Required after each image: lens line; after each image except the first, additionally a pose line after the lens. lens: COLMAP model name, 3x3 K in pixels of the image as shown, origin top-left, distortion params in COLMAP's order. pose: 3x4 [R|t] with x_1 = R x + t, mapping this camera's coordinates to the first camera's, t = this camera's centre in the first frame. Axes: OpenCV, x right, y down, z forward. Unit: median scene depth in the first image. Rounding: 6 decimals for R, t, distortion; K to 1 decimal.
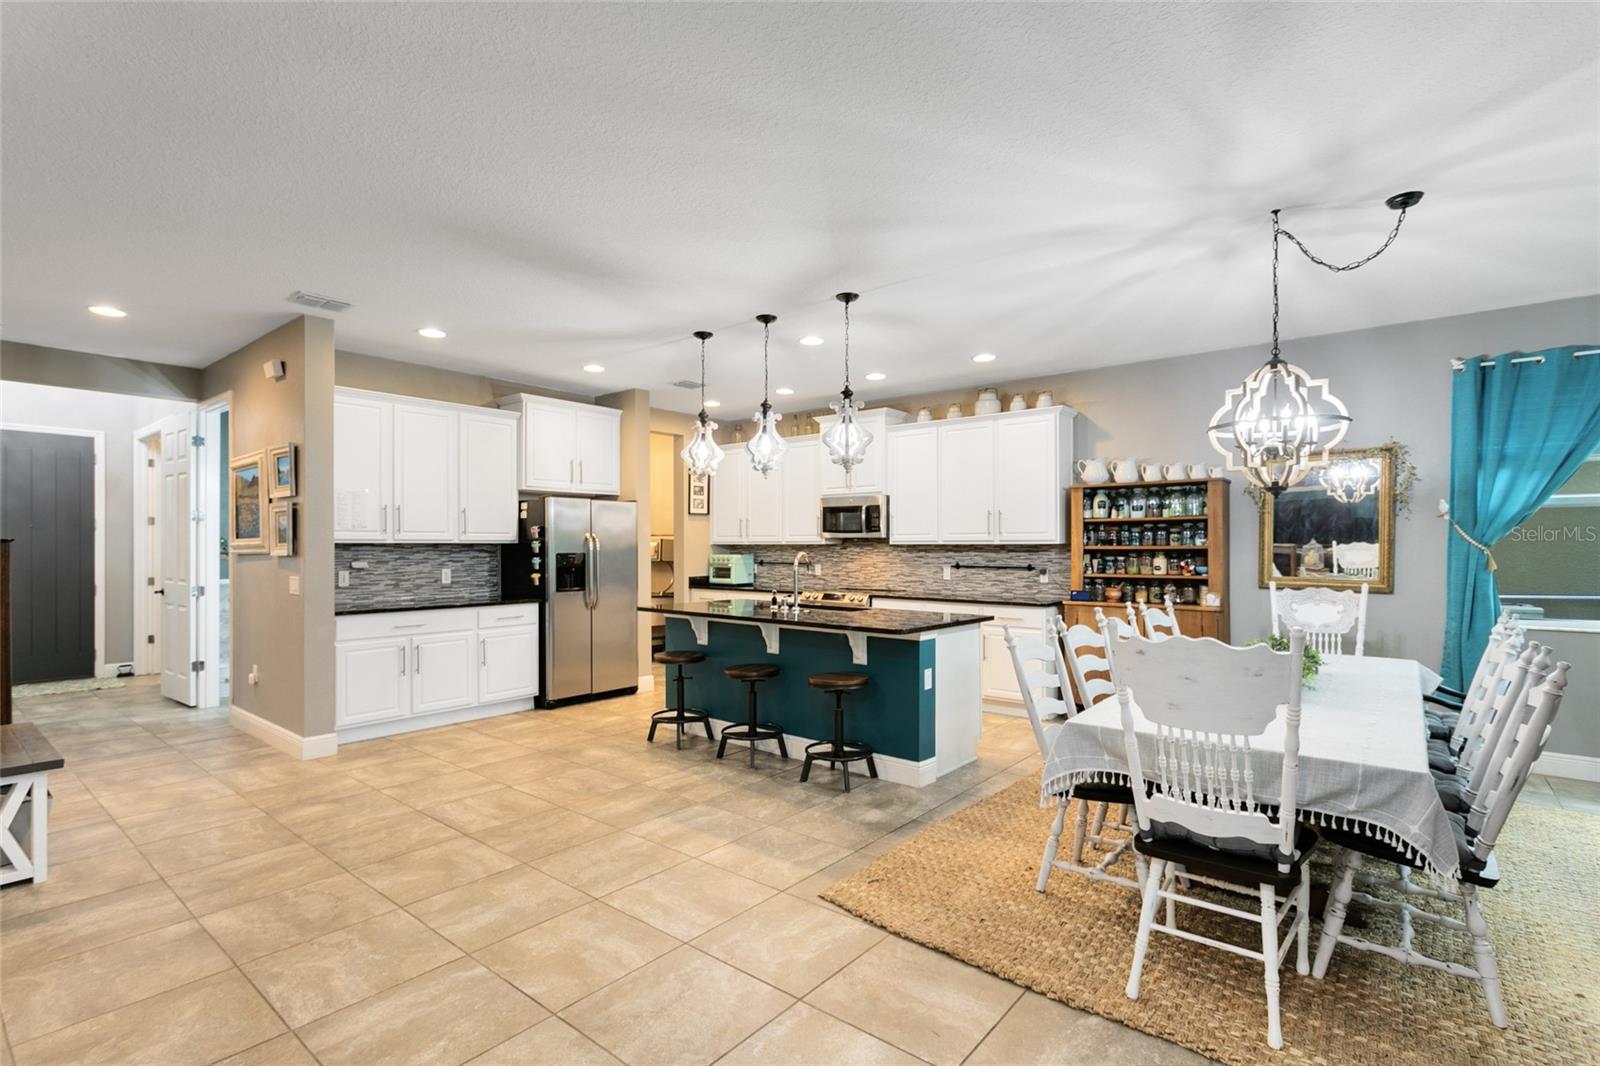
lens RADIAL K [[757.4, 0, 807.5], [0, 757.4, 542.5], [0, 0, 1]] dist [-0.003705, 0.000863]
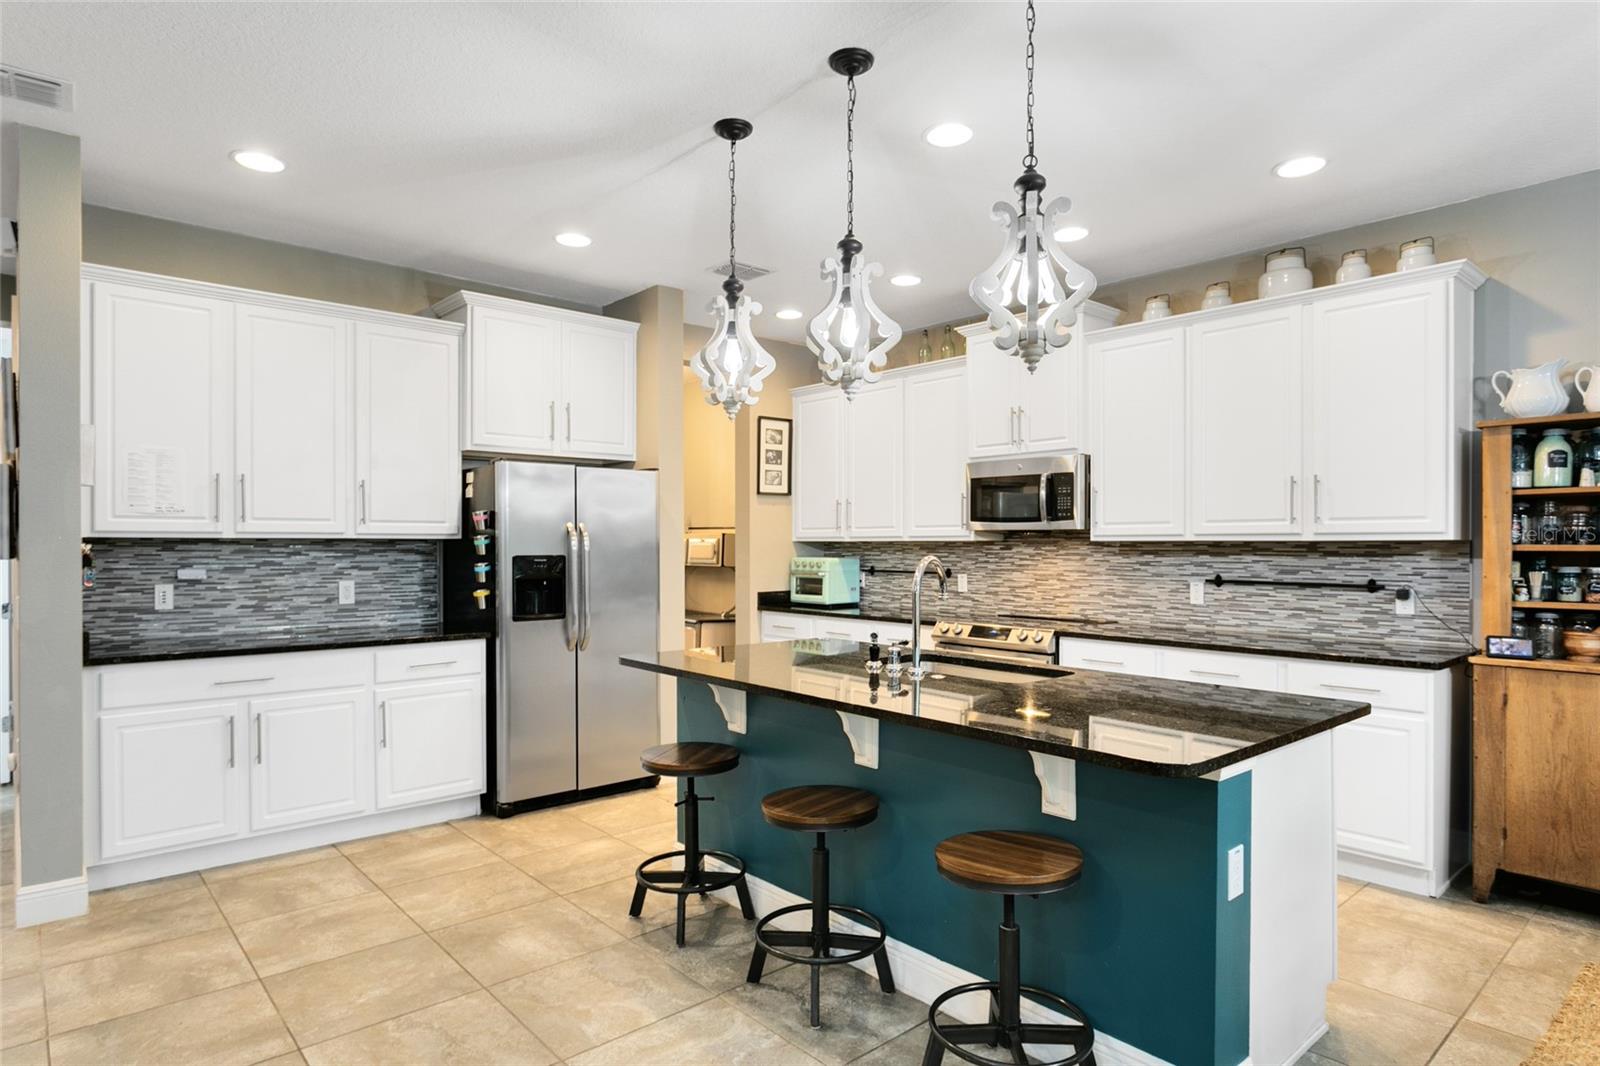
lens RADIAL K [[896.6, 0, 801.0], [0, 896.6, 546.5], [0, 0, 1]] dist [-0.011462, 0.001690]
pose [[0.986344, 0.001684, -0.164692, 0.006471], [-0.000507, 0.999974, 0.007192, 0.002094], [0.164700, -0.007010, 0.986319, 0.381357]]
